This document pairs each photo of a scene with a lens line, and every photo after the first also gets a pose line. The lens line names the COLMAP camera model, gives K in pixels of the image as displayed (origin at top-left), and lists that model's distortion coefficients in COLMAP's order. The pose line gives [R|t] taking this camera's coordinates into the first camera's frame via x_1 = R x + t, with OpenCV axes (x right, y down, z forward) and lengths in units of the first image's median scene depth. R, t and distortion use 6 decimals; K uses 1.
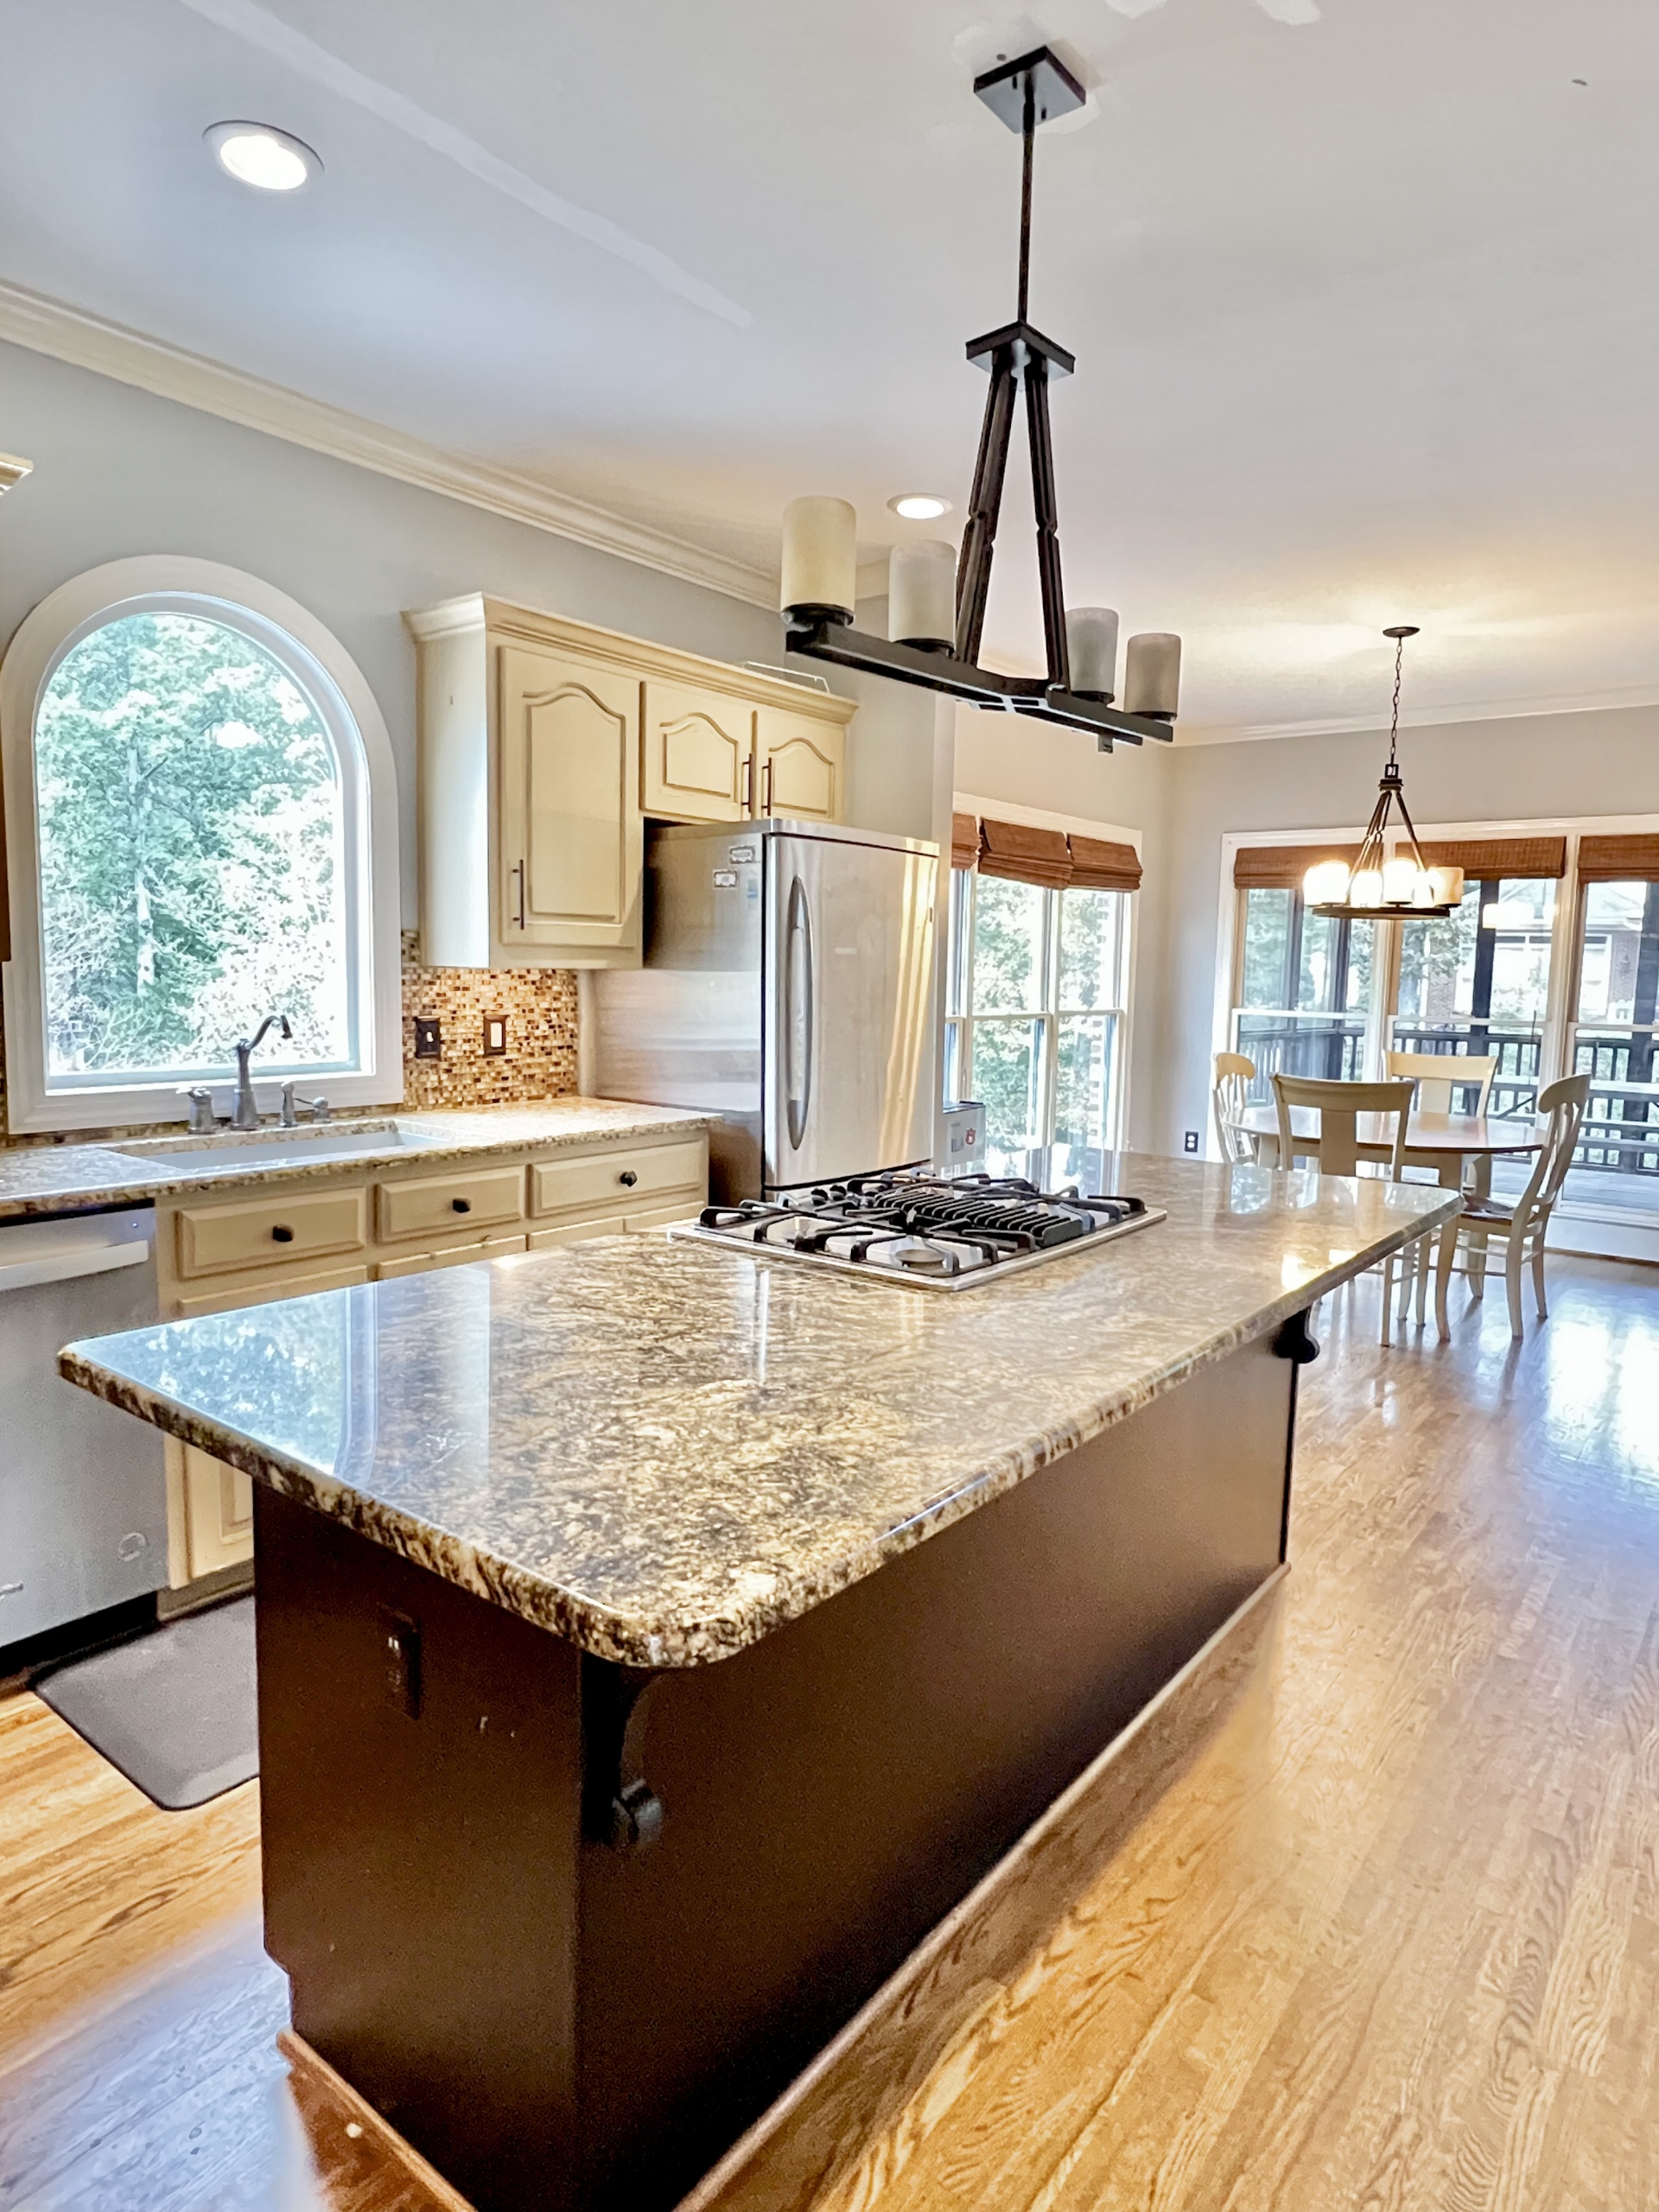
lens RADIAL K [[1265.4, 0, 832.9], [0, 1265.4, 1100.0], [0, 0, 1]] dist [-0.001799, -0.000261]
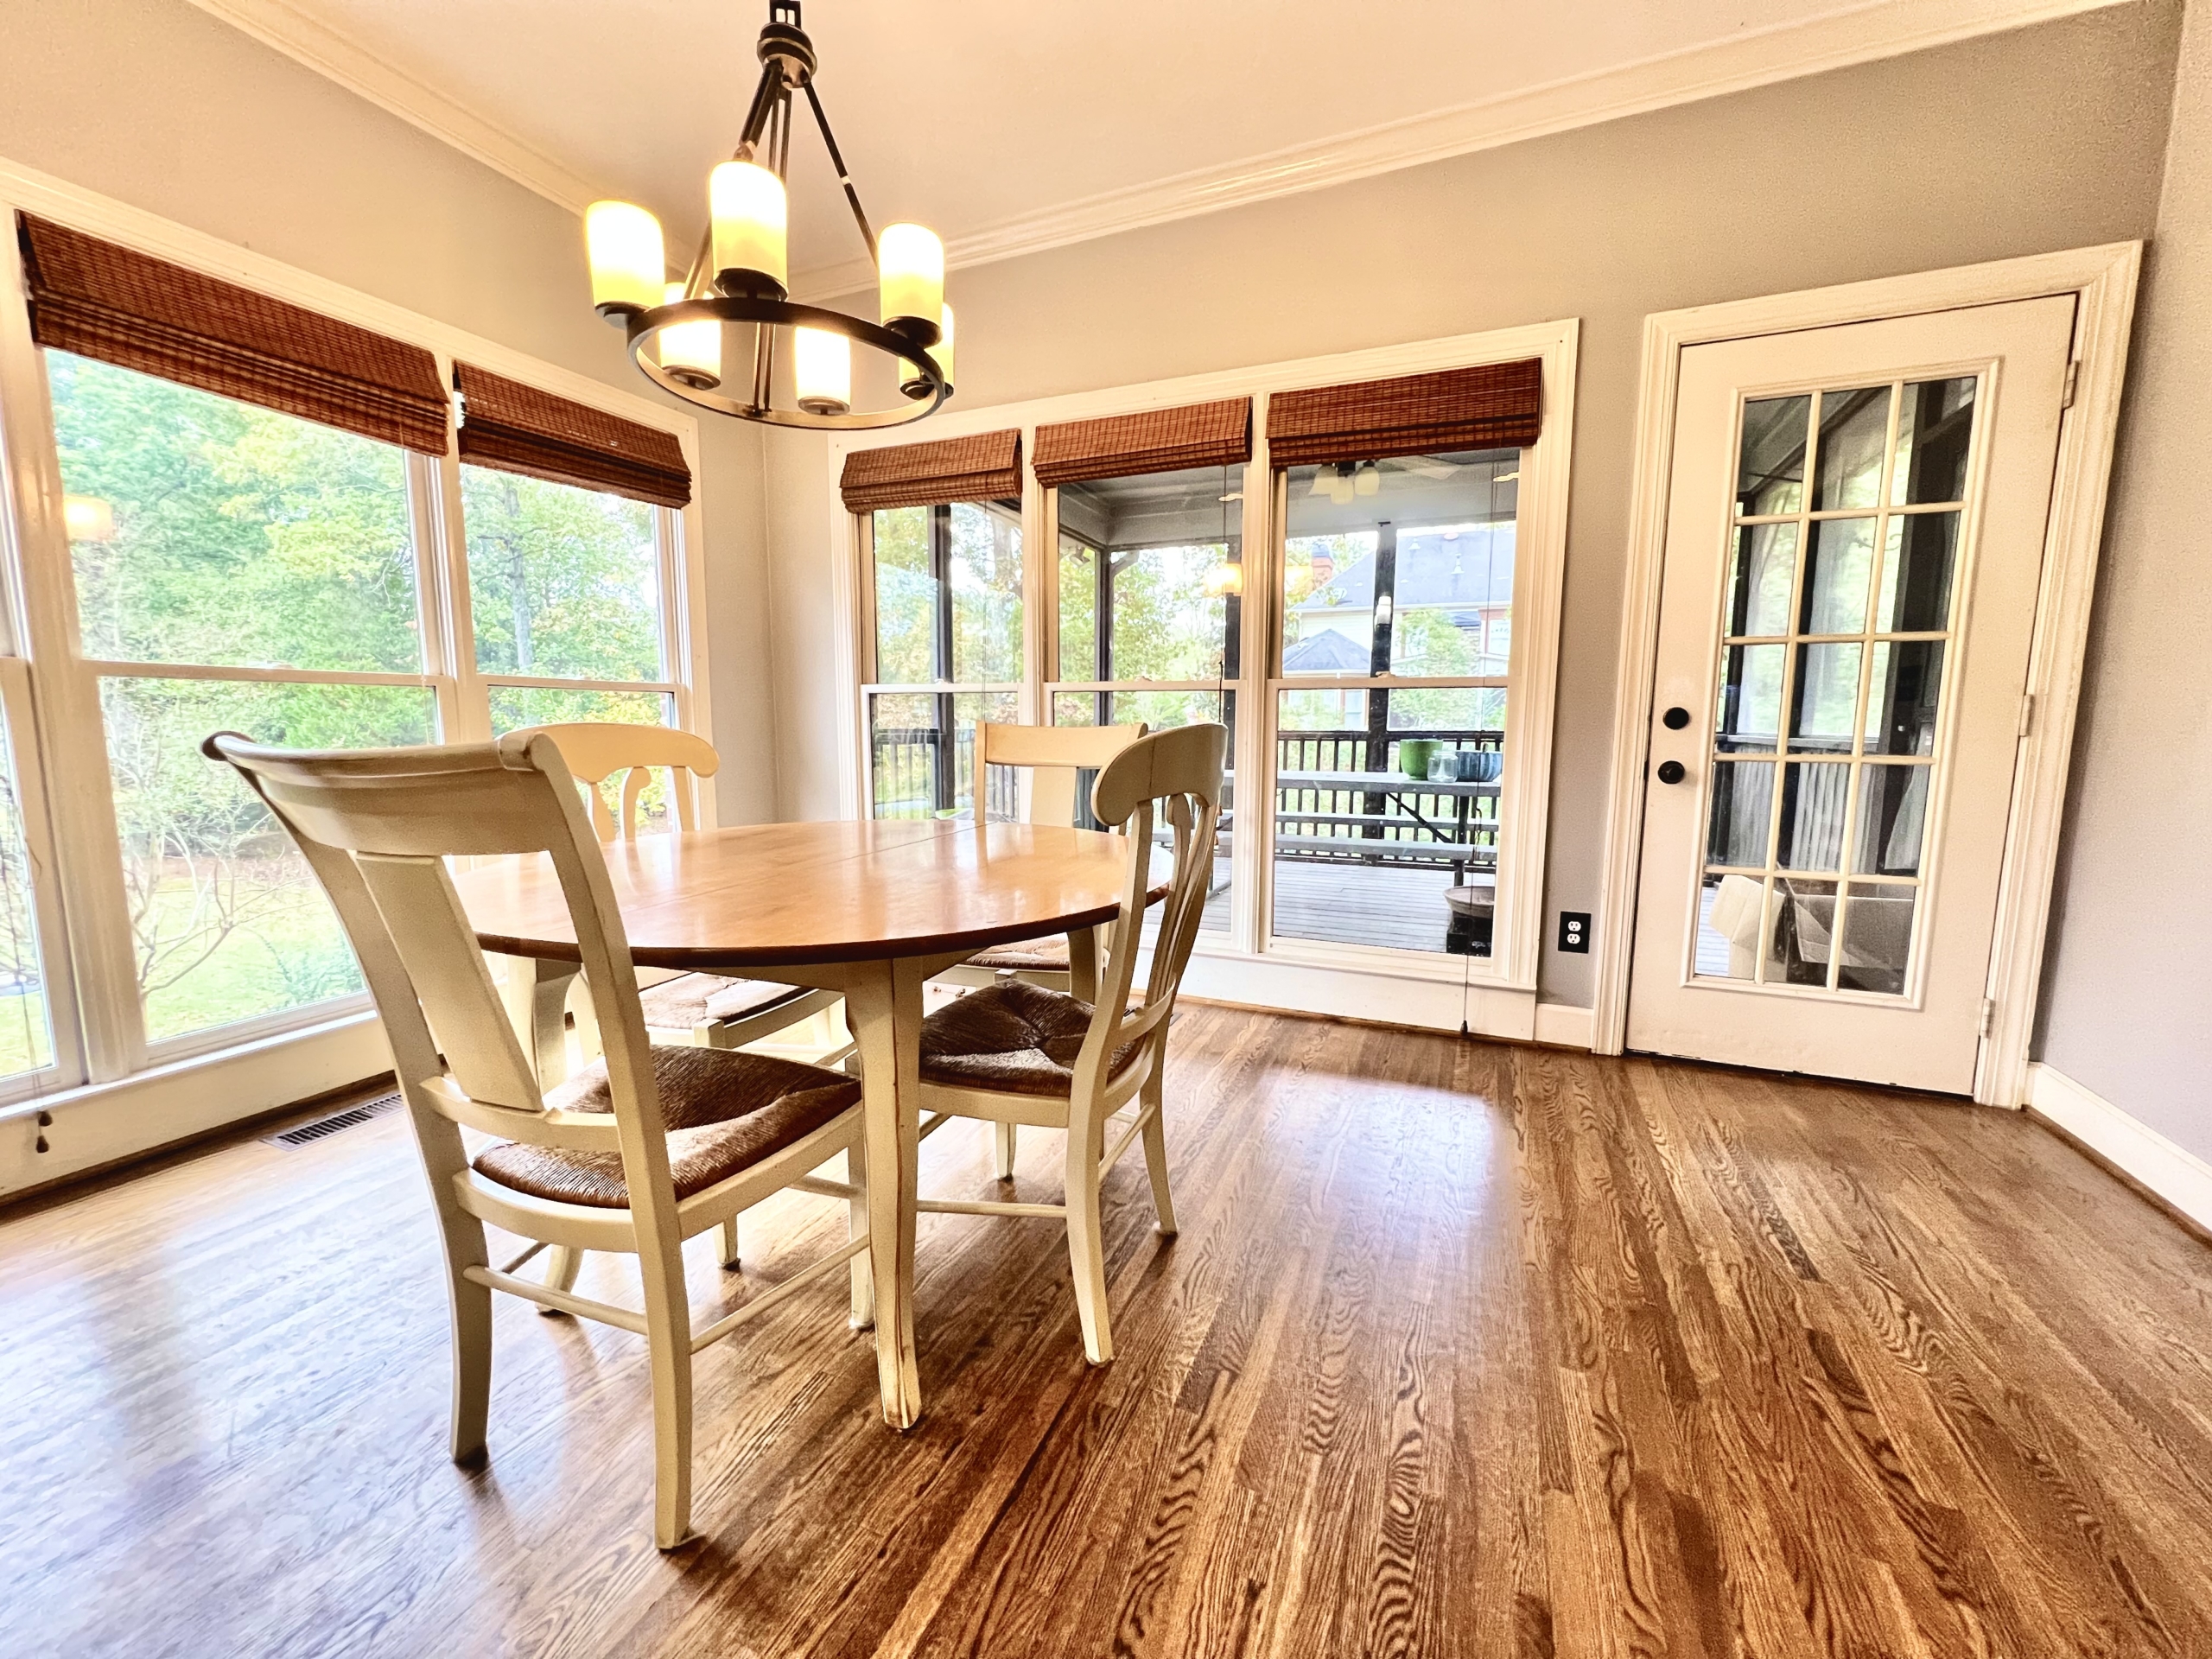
lens RADIAL K [[883.3, 0, 1106.9], [0, 883.3, 831.2], [0, 0, 1]] dist [0.002265, 0.000523]
pose [[0.965334, -0.051666, 0.255854, 0.318072], [0.045817, 0.998535, 0.028774, 0.002417], [-0.256966, -0.016054, 0.966287, 0.479766]]
